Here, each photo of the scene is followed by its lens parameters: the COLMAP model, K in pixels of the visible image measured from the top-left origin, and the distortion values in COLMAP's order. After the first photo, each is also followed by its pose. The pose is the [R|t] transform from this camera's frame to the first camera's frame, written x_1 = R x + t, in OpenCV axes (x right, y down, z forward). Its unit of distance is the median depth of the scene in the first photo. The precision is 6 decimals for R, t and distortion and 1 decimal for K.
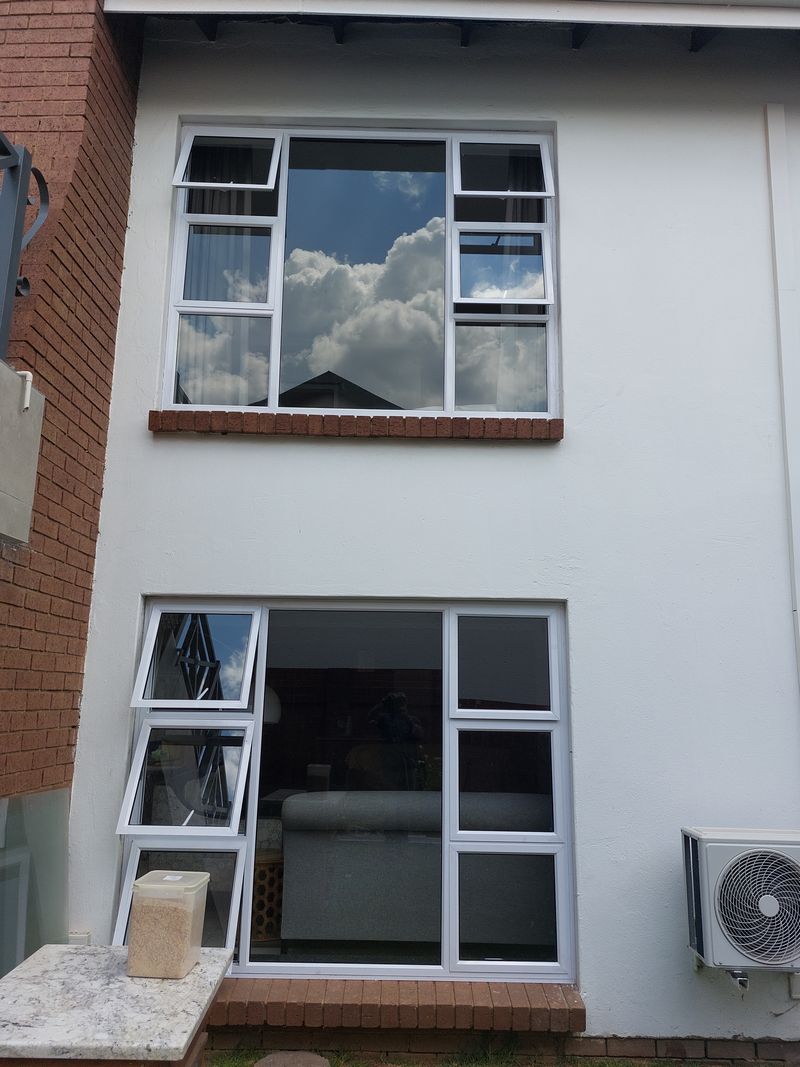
lens RADIAL K [[725.8, 0, 425.2], [0, 725.8, 564.6], [0, 0, 1]] dist [0.092235, -0.094355]
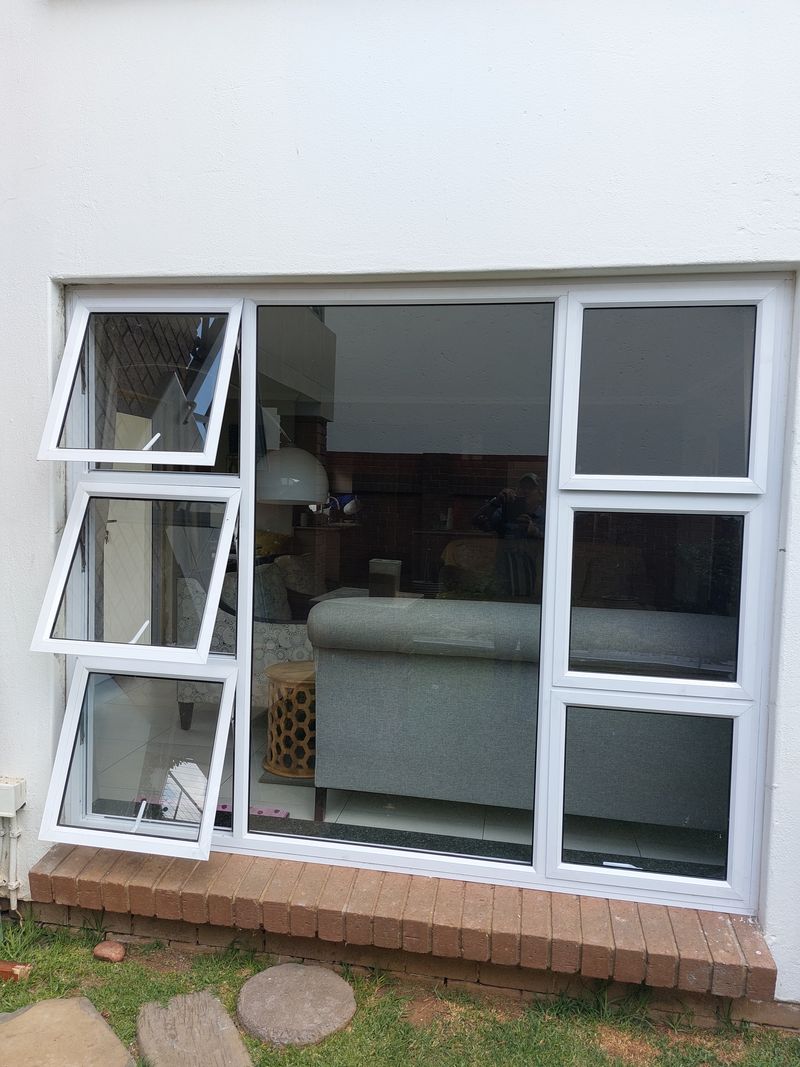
lens RADIAL K [[725.8, 0, 425.2], [0, 725.8, 564.6], [0, 0, 1]] dist [0.092235, -0.094355]
pose [[0.986074, 0.029286, -0.163705, 0.026275], [0.015859, 0.963328, 0.267859, 0.118127], [0.165546, -0.266725, 0.949448, 0.443094]]
